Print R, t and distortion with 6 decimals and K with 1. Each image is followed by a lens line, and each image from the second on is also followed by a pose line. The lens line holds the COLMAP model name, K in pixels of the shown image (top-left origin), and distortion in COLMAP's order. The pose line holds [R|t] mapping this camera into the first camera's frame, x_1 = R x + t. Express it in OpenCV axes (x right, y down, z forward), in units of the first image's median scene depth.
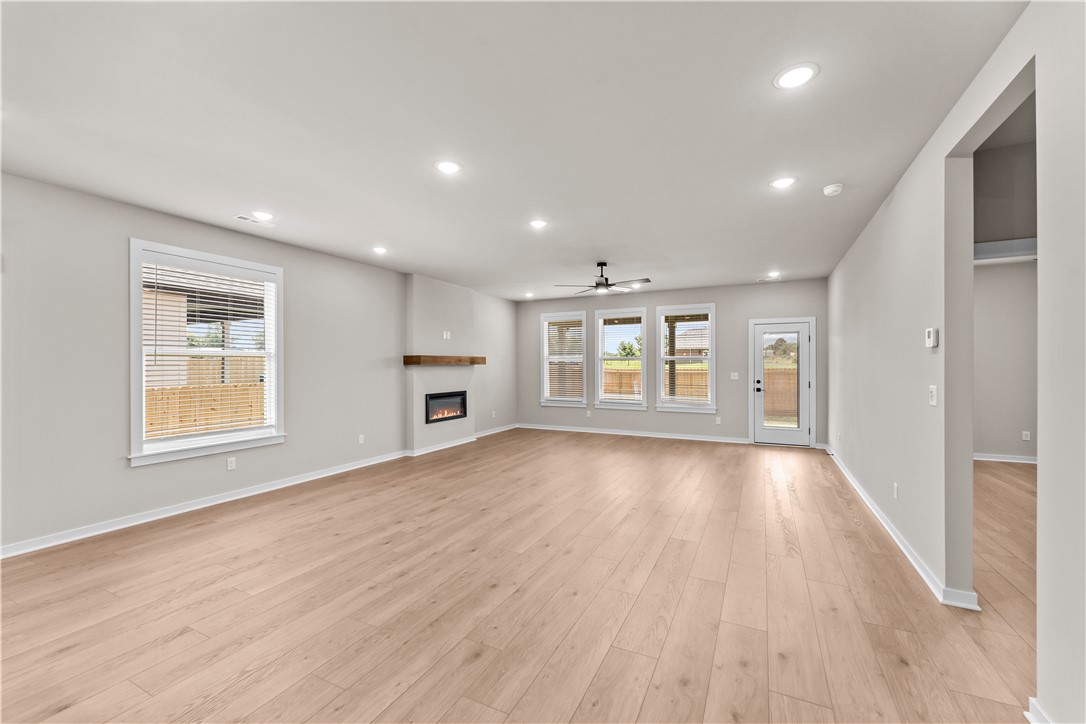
lens RADIAL K [[443.2, 0, 538.8], [0, 443.2, 363.6], [0, 0, 1]] dist [-0.001185, -0.000542]
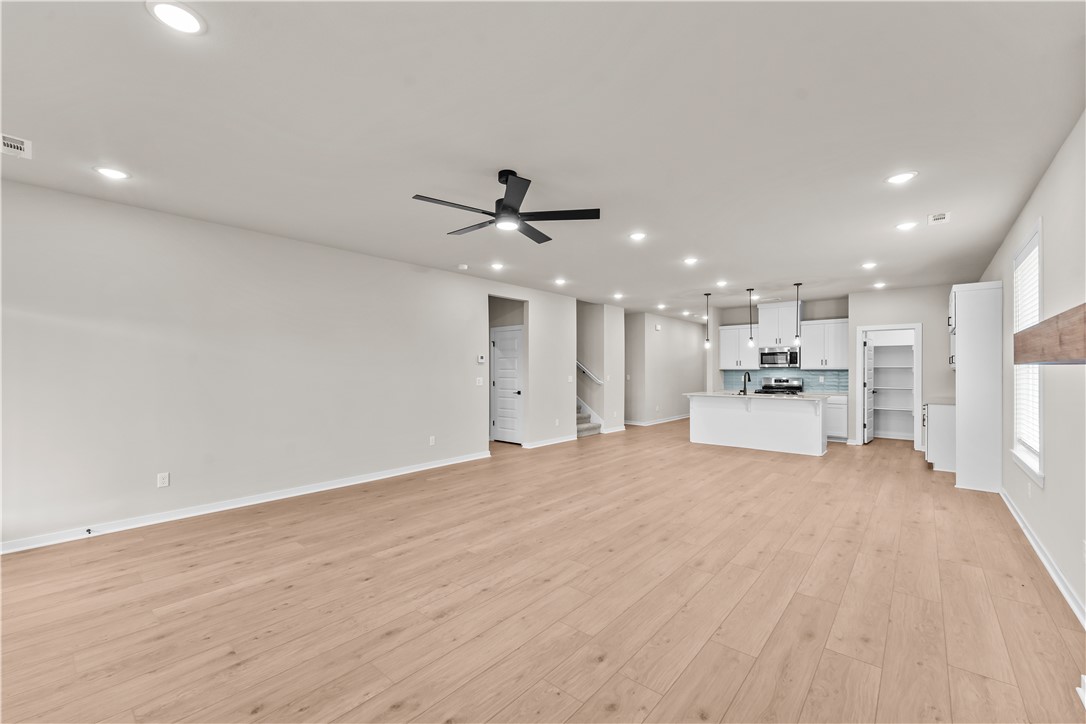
lens RADIAL K [[443.2, 0, 539.9], [0, 443.2, 370.4], [0, 0, 1]] dist [-0.001185, -0.000542]
pose [[-0.970135, 0.001121, 0.242562, -0.021431], [0.000389, 0.999995, -0.003065, 0.007283], [-0.242565, -0.002879, -0.970131, 1.496766]]
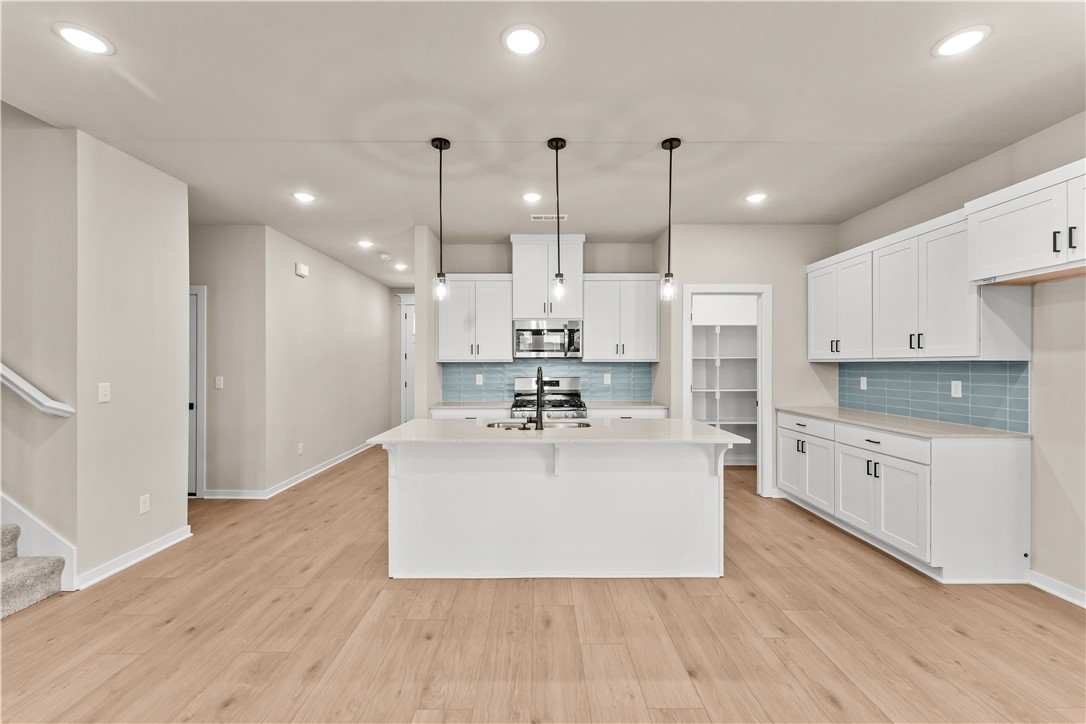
lens RADIAL K [[443.2, 0, 536.1], [0, 443.2, 362.7], [0, 0, 1]] dist [-0.001185, -0.000542]
pose [[-0.892640, 0.002401, -0.450764, -0.068765], [0.004973, 0.999977, -0.004522, 0.004851], [0.450742, -0.006279, -0.892632, 0.528231]]
